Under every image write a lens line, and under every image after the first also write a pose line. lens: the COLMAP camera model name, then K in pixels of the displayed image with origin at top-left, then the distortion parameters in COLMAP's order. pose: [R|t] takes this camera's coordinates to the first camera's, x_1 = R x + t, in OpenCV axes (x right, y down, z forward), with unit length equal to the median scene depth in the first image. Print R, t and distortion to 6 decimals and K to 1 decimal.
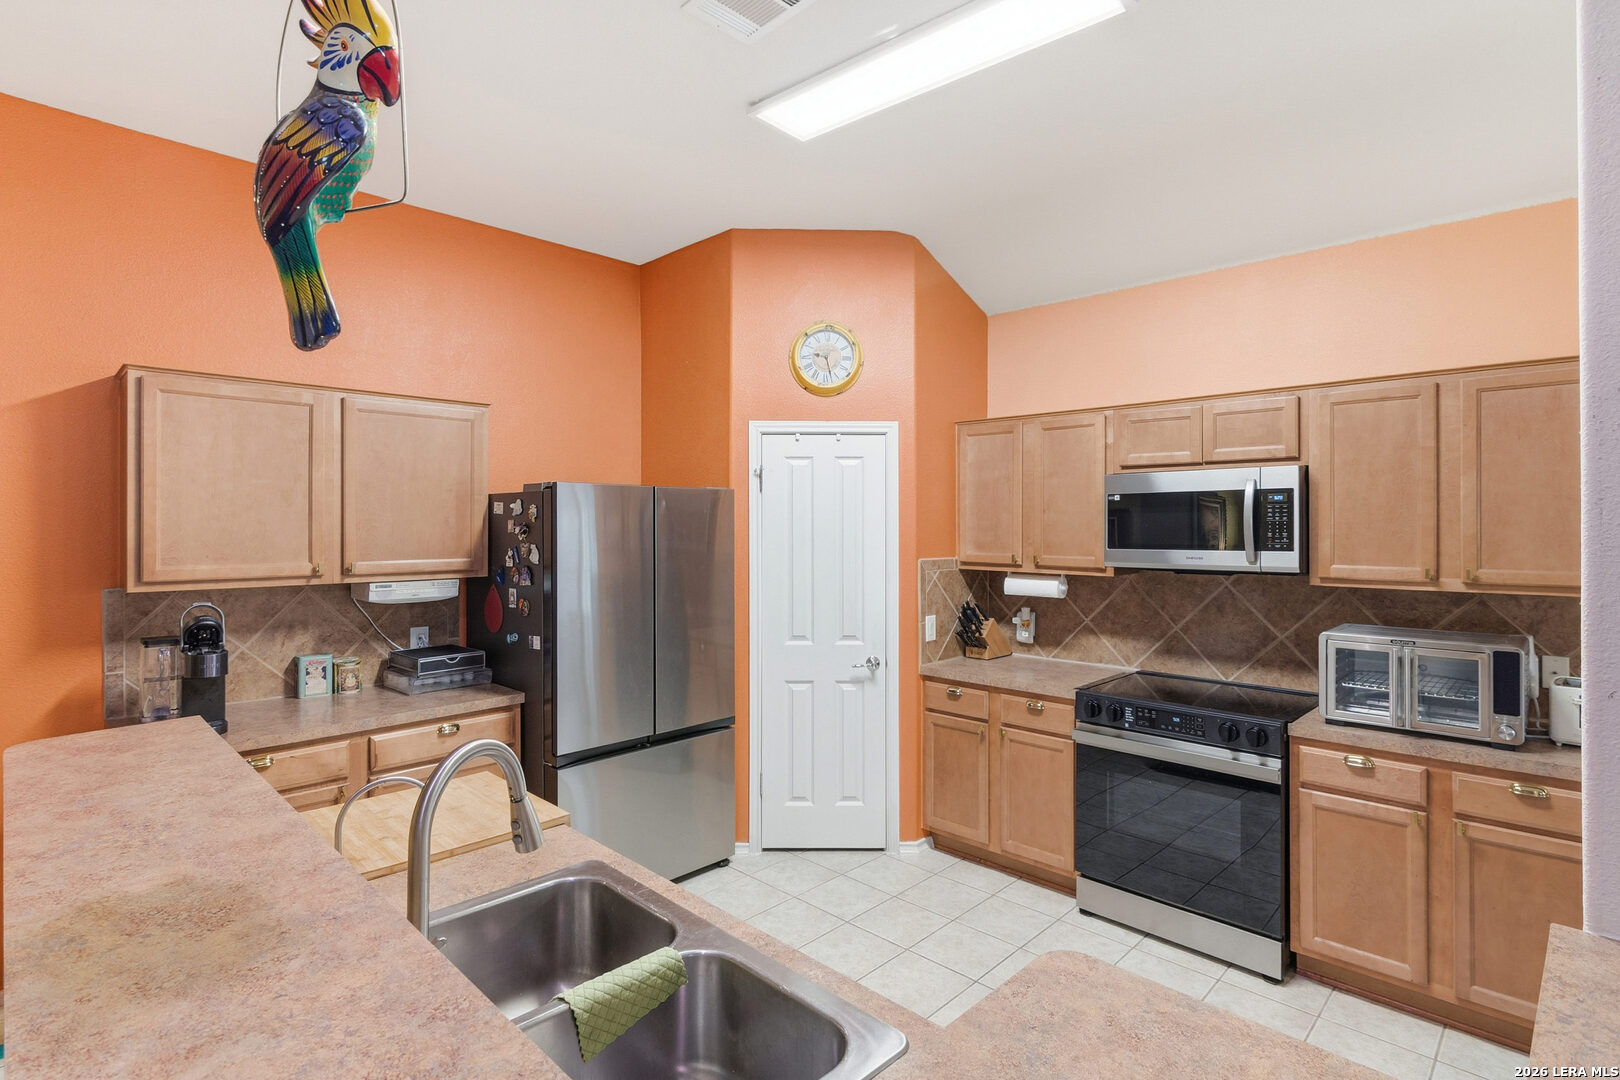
lens RADIAL K [[789.8, 0, 807.1], [0, 789.8, 519.6], [0, 0, 1]] dist [-0.000584, -0.000264]
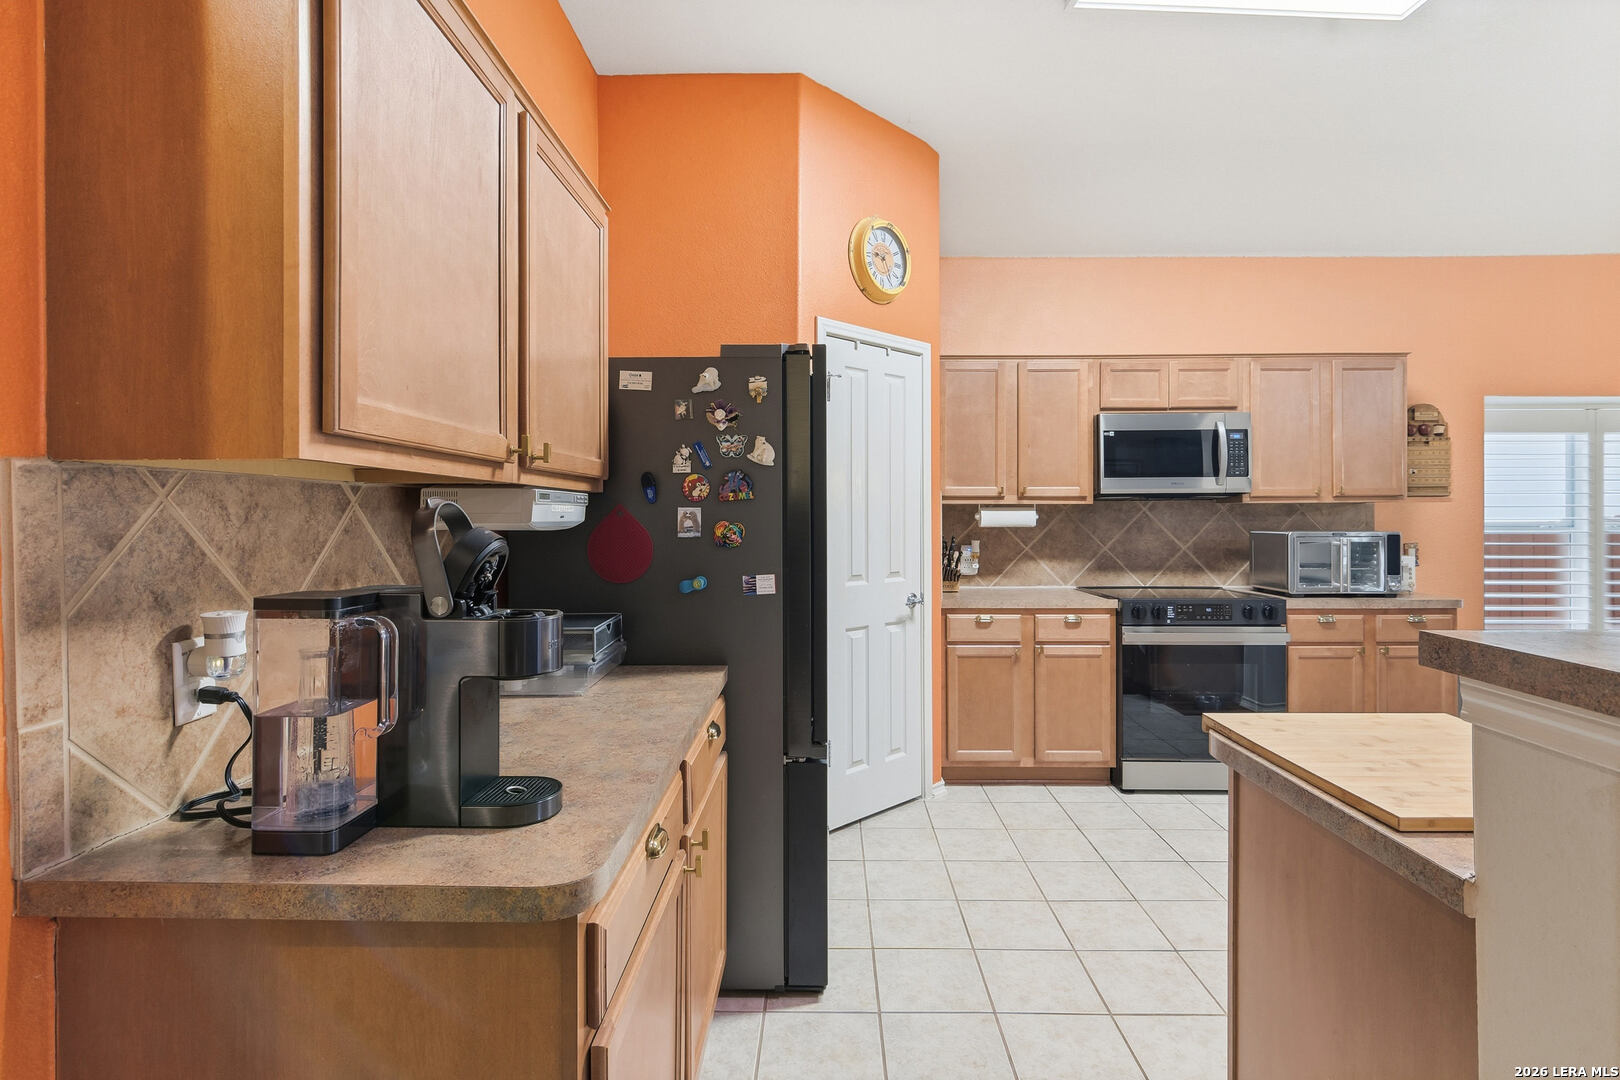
lens RADIAL K [[789.8, 0, 807.1], [0, 789.8, 519.6], [0, 0, 1]] dist [-0.000584, -0.000264]
pose [[0.726199, -0.003534, 0.687476, -0.706129], [-0.003559, 0.999954, 0.008900, 0.086550], [-0.687476, -0.008910, 0.726153, 0.449482]]
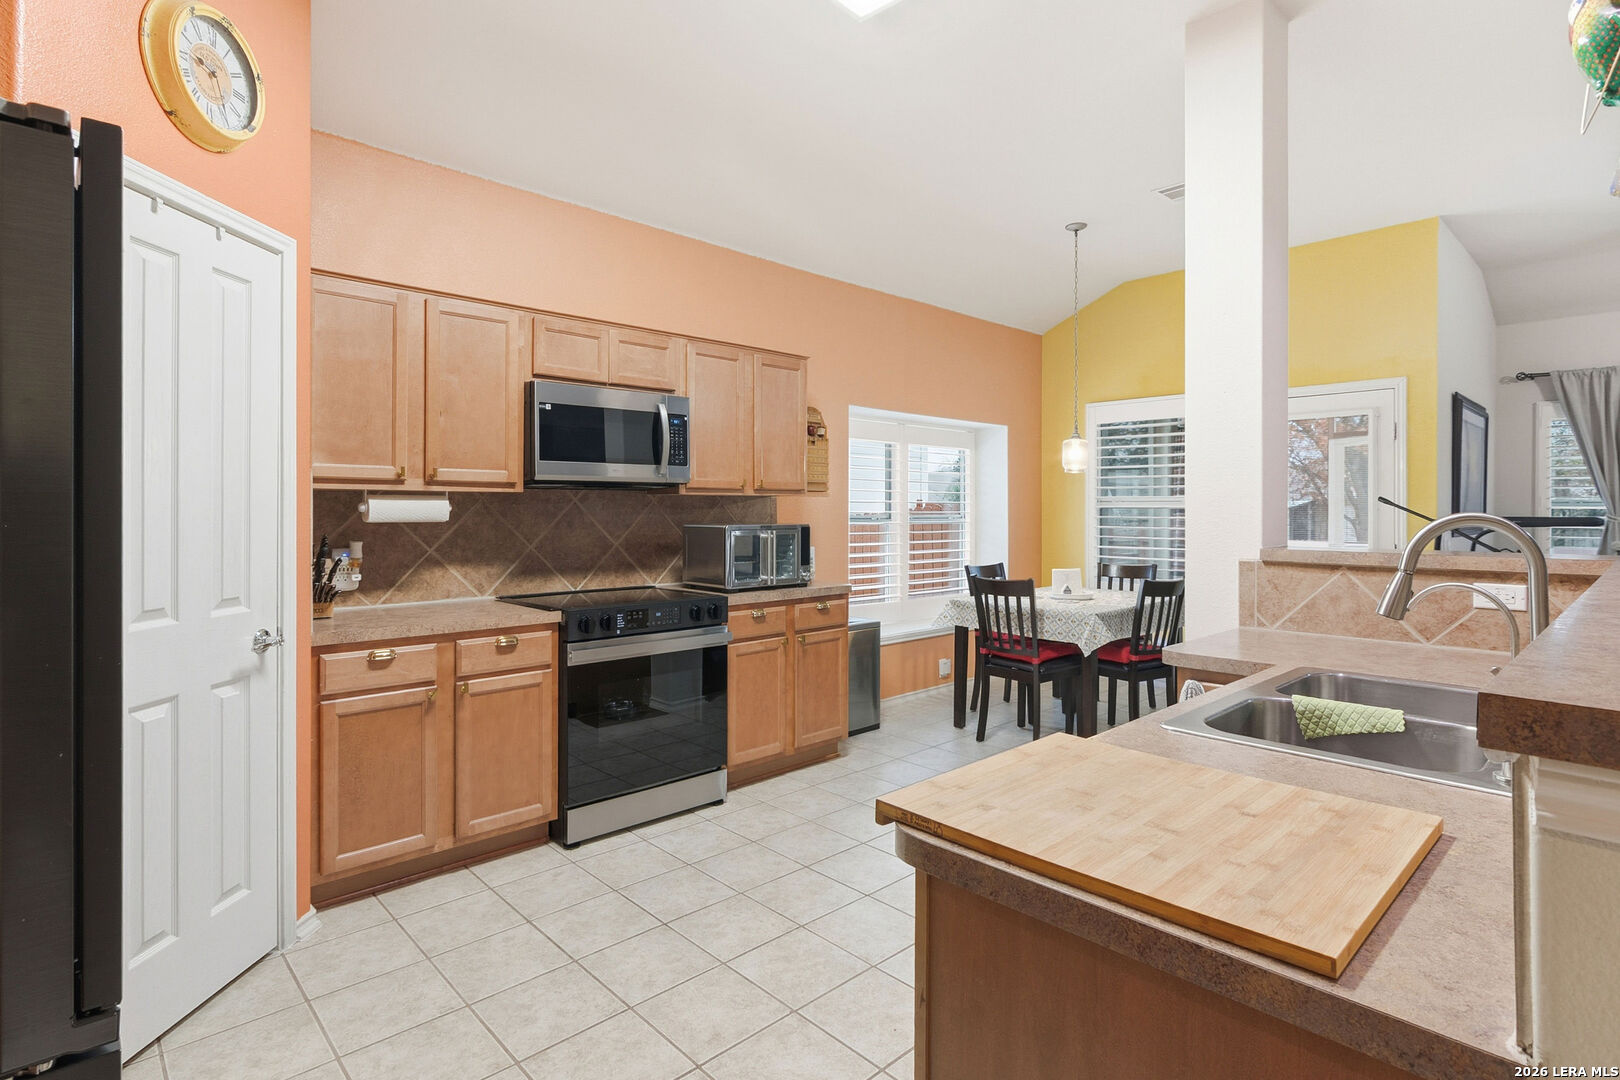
lens RADIAL K [[819.0, 0, 818.6], [0, 819.0, 508.0], [0, 0, 1]] dist [-0.000328, -0.000916]
pose [[0.026844, 0.001656, 0.999638, -0.556704], [-0.009917, 0.999950, -0.001390, 0.088271], [-0.999590, -0.009877, 0.026860, 0.629094]]
